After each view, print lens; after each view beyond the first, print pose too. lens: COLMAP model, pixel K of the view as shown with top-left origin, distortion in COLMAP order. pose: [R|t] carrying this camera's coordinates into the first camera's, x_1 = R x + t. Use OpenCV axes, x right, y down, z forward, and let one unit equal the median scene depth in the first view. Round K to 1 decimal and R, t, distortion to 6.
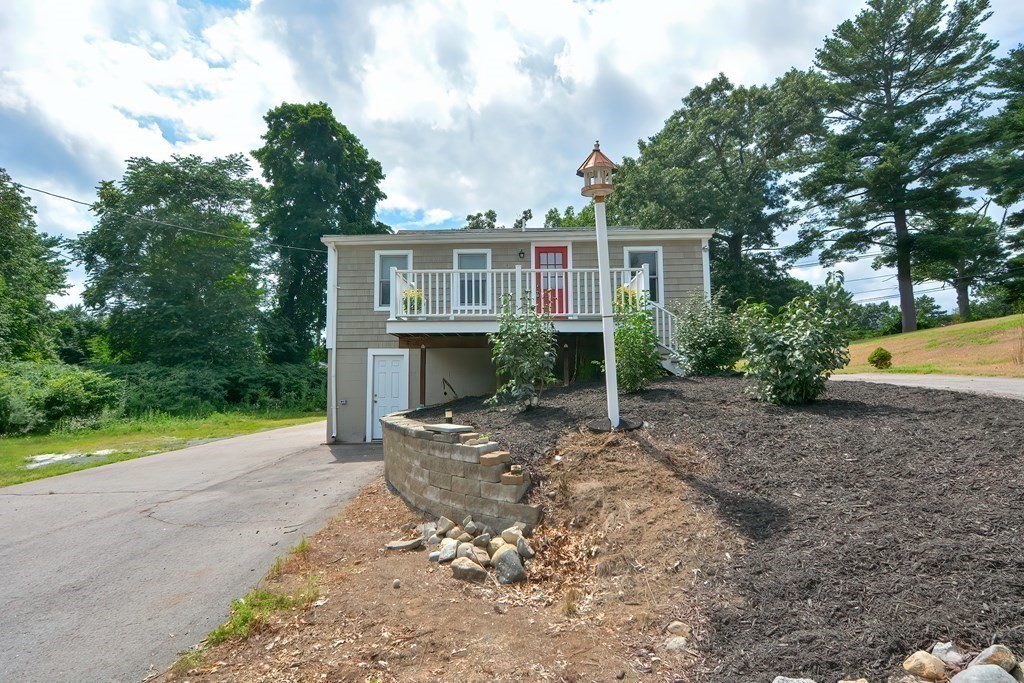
lens RADIAL K [[506.1, 0, 501.2], [0, 506.1, 343.5], [0, 0, 1]] dist [0.000926, -0.010496]
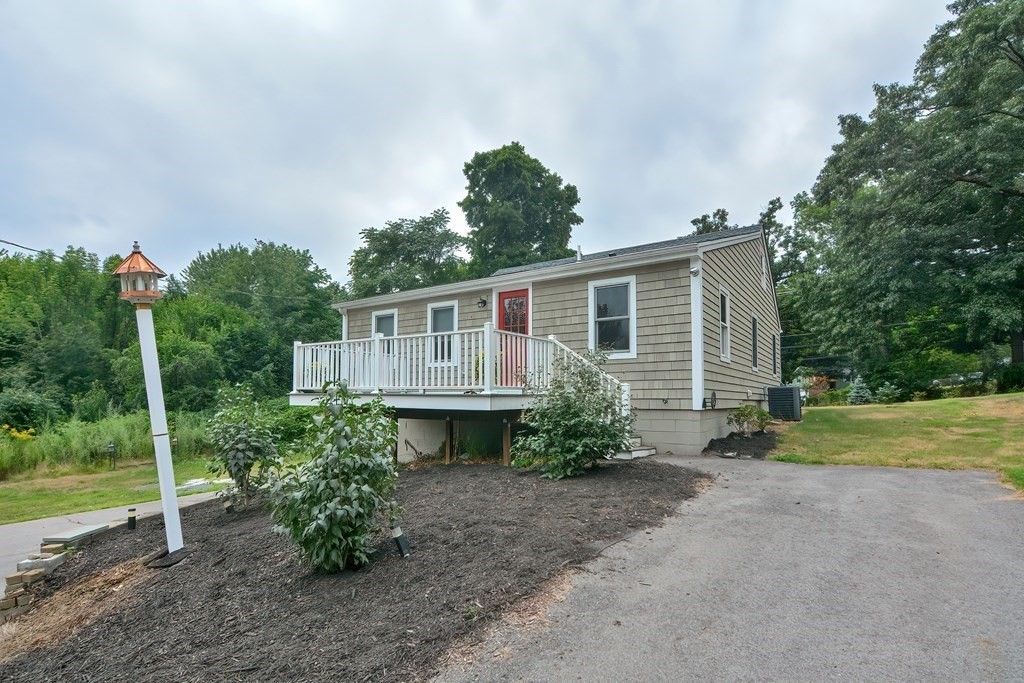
lens RADIAL K [[497.7, 0, 511.7], [0, 497.7, 376.4], [0, 0, 1]] dist [-0.002654, -0.000445]
pose [[0.856755, -0.016683, -0.515453, 0.183808], [0.039840, 0.998631, 0.033897, -0.025354], [0.514182, -0.049577, 0.856247, 0.088496]]
